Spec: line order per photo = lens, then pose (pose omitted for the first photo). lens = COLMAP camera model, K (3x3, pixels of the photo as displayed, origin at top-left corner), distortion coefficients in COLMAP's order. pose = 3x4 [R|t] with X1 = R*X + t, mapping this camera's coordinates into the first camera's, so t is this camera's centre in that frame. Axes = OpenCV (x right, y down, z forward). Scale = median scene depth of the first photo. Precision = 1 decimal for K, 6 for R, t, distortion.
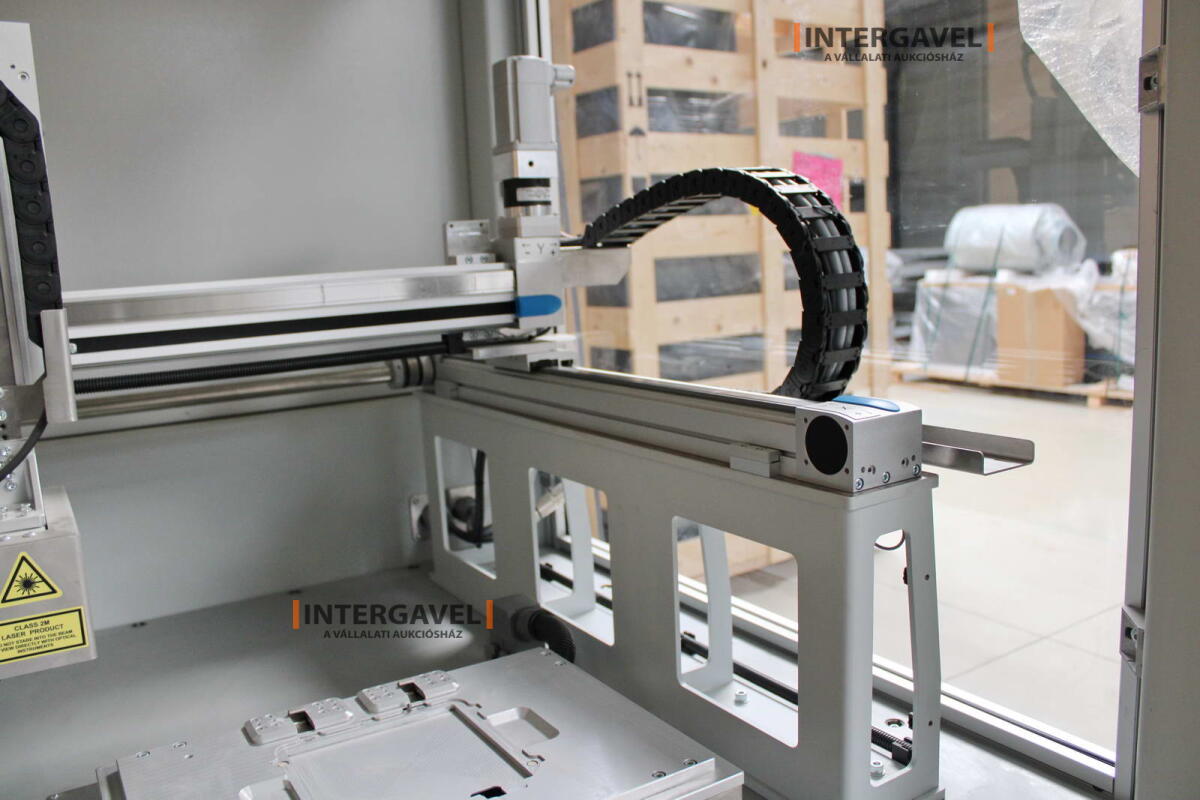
lens RADIAL K [[1001.6, 0, 600.0], [0, 1001.6, 400.0], [0, 0, 1]] dist [-0.160904, 0.151241]
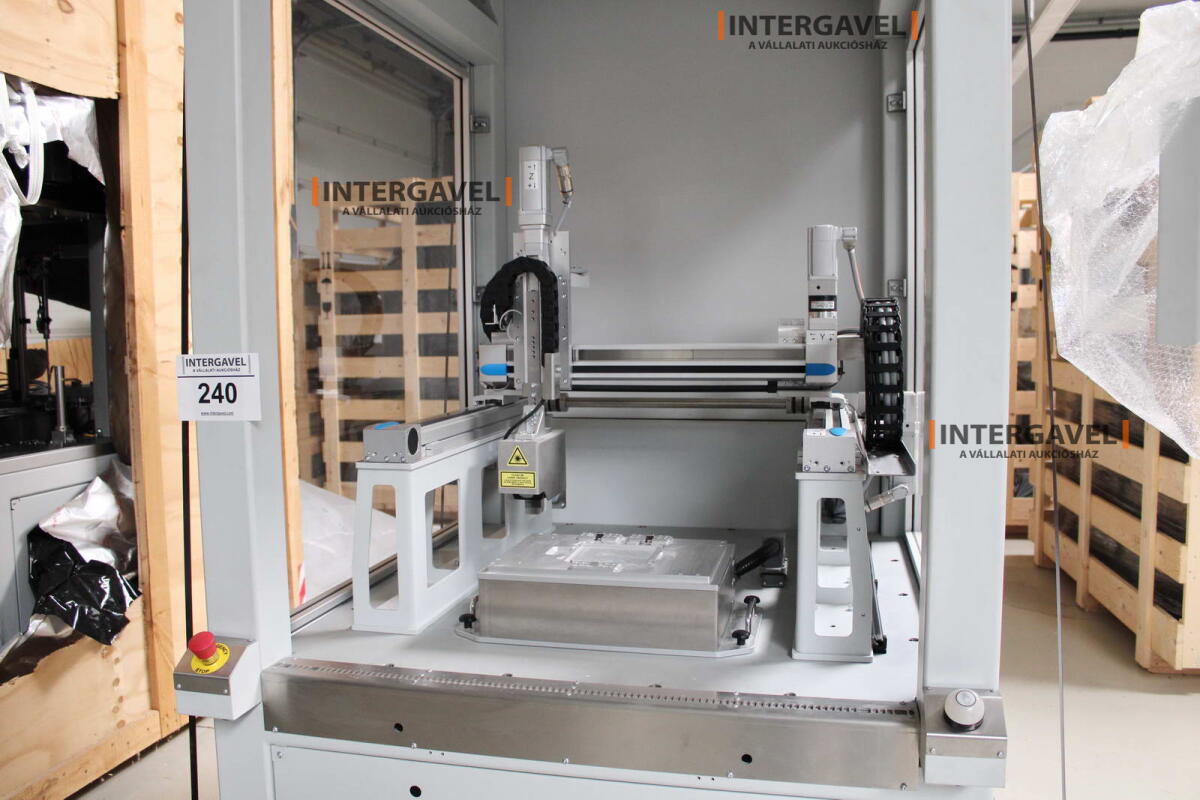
lens RADIAL K [[1001.6, 0, 600.0], [0, 1001.6, 400.0], [0, 0, 1]] dist [-0.160904, 0.151241]
pose [[0.704934, 0.098013, -0.702468, 0.891973], [-0.127290, 0.991808, 0.010647, -0.013214], [0.697757, 0.081912, 0.711636, -0.479666]]
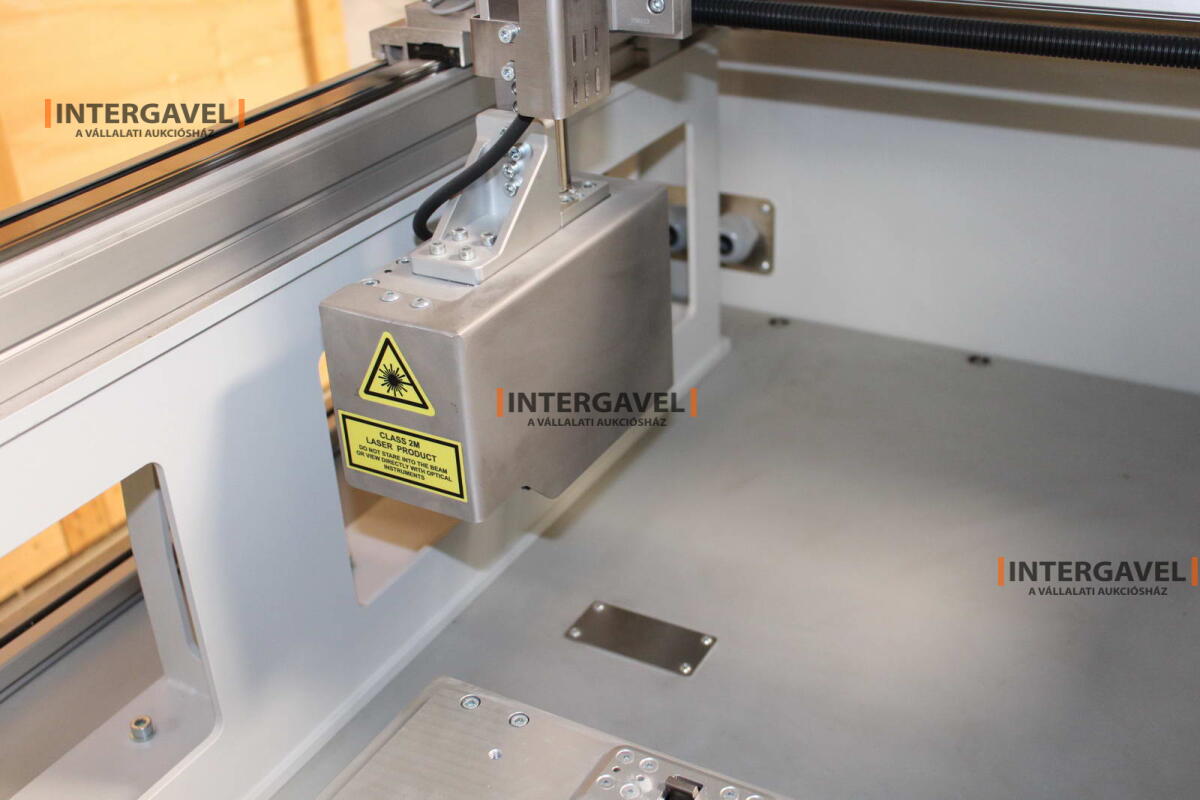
lens RADIAL K [[1313.6, 0, 600.0], [0, 1313.6, 400.0], [0, 0, 1]] dist [-0.060433, 0.000815]
pose [[0.478393, 0.446558, -0.756126, 0.072067], [-0.108812, 0.884557, 0.453563, -0.122693], [0.871378, -0.134705, 0.471756, 0.445729]]
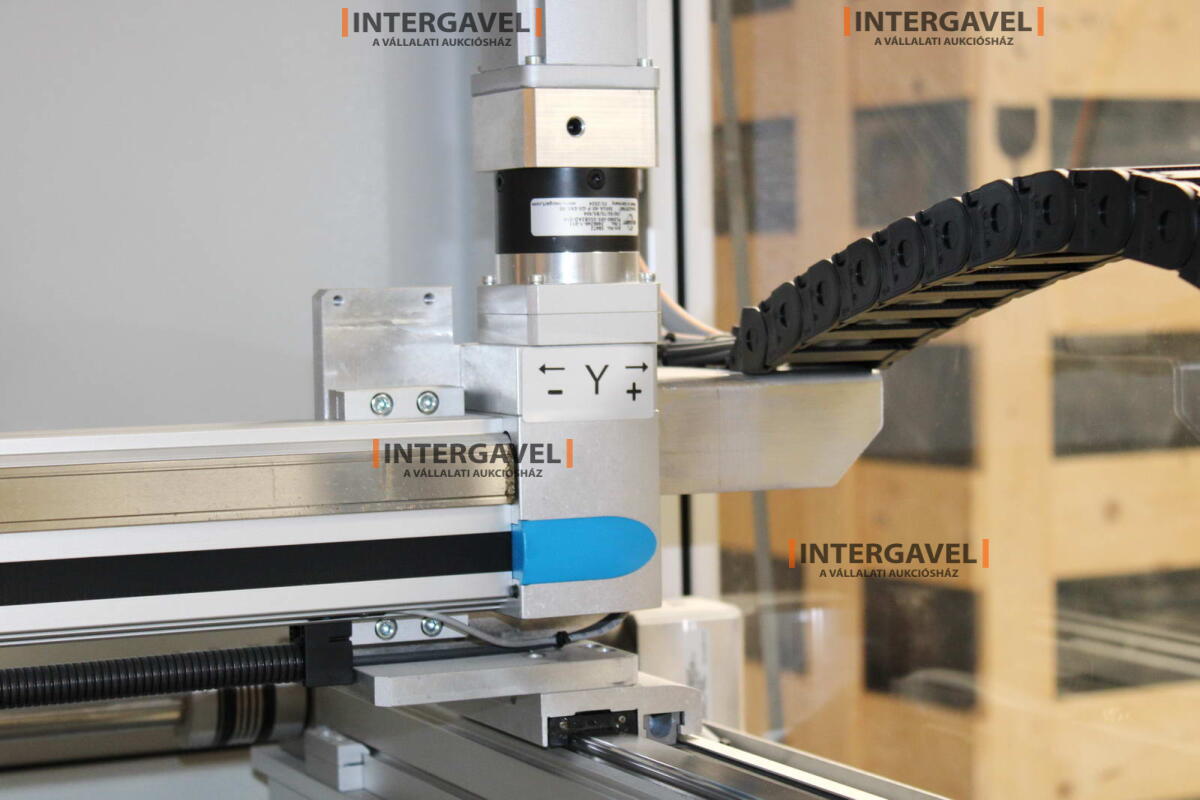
lens RADIAL K [[2665.7, 0, 600.0], [0, 2665.7, 400.0], [0, 0, 1]] dist [0.043864, 0.097565]
pose [[0.990564, 0.036824, -0.132014, 0.060726], [-0.049447, 0.994377, -0.093647, -0.061982], [0.127823, 0.099291, 0.986814, 0.120444]]
